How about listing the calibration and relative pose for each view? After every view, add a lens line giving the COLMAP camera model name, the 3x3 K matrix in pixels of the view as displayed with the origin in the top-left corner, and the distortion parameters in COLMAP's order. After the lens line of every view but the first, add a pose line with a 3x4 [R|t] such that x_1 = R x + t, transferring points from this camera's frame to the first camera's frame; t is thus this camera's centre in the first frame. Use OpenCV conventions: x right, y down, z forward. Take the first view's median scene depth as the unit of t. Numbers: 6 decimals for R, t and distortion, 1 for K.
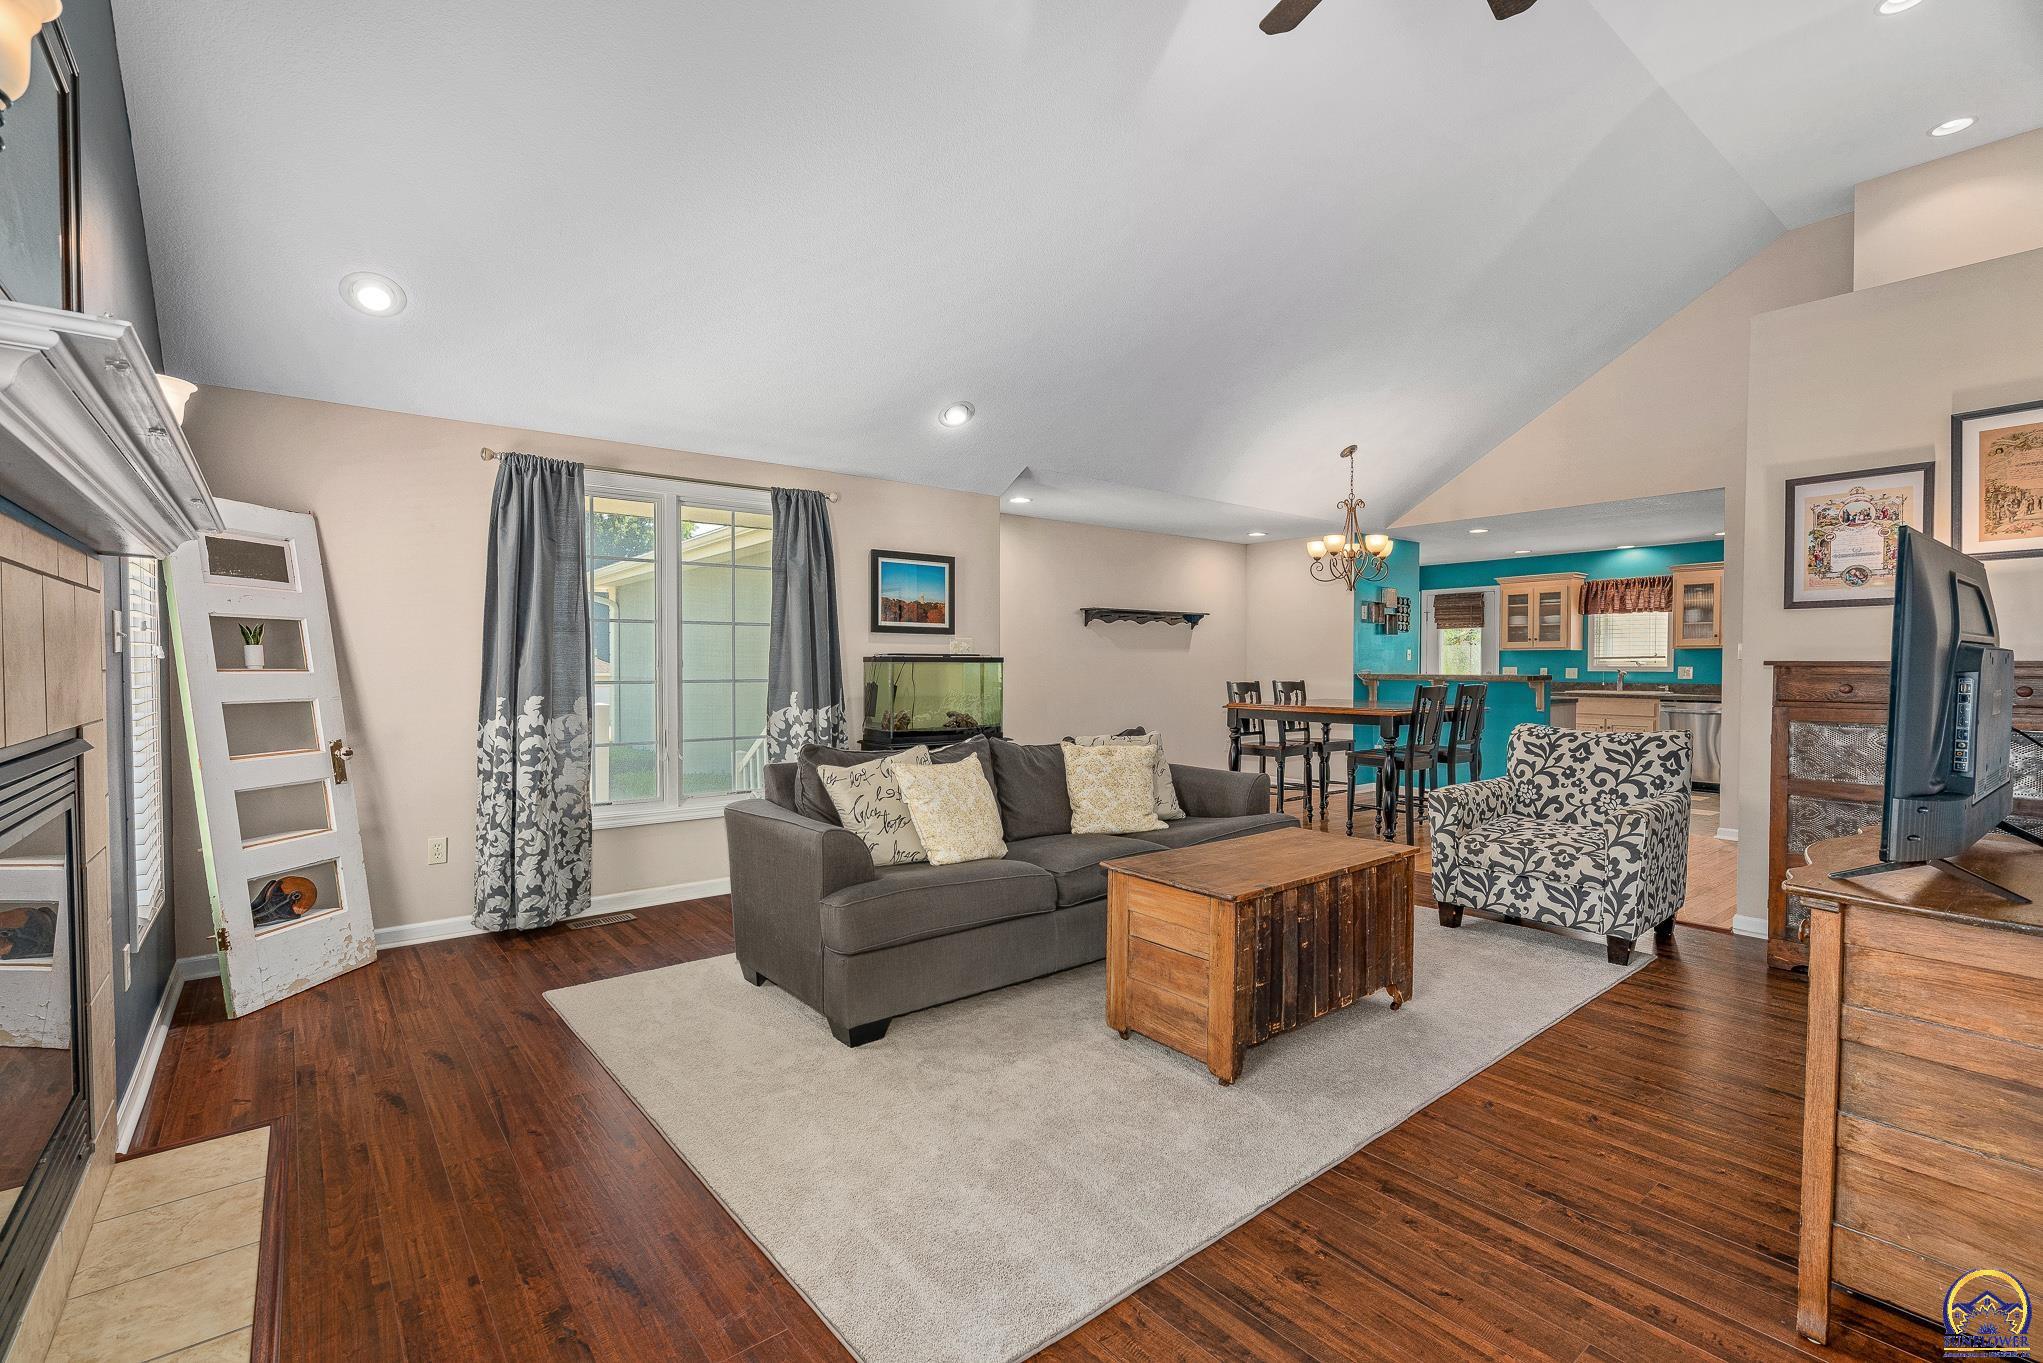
lens RADIAL K [[924.4, 0, 1006.7], [0, 924.4, 690.6], [0, 0, 1]] dist [-0.004253, -0.000401]
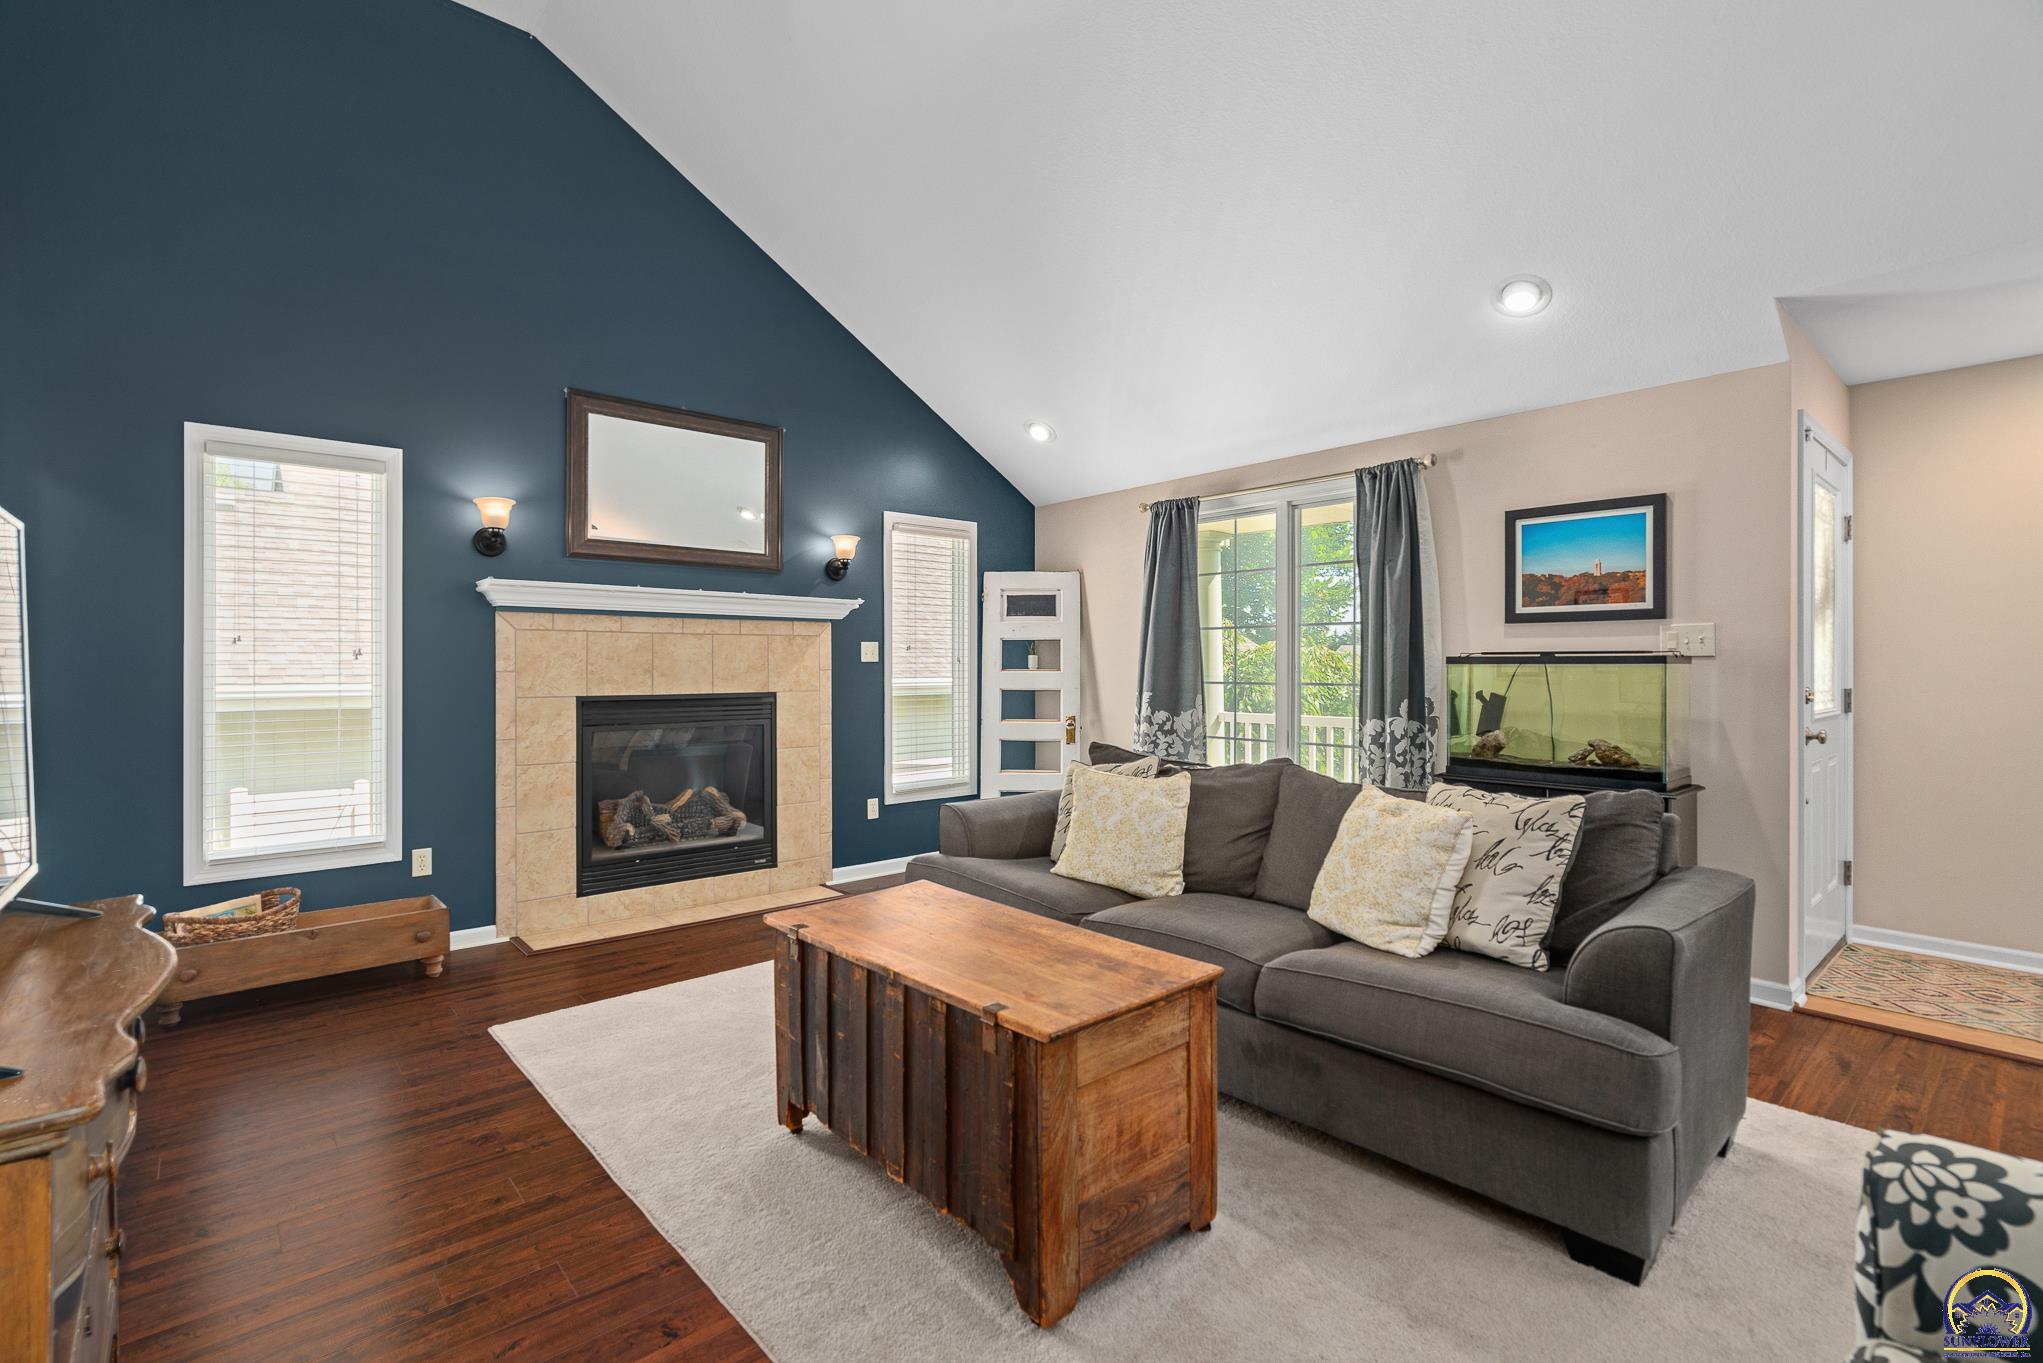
lens RADIAL K [[924.4, 0, 1005.8], [0, 924.4, 666.8], [0, 0, 1]] dist [-0.004253, -0.000401]
pose [[0.053698, -0.004904, -0.998545, 0.621920], [-0.034200, 0.999392, -0.006748, -0.011374], [0.997971, 0.034513, 0.053498, 0.620655]]
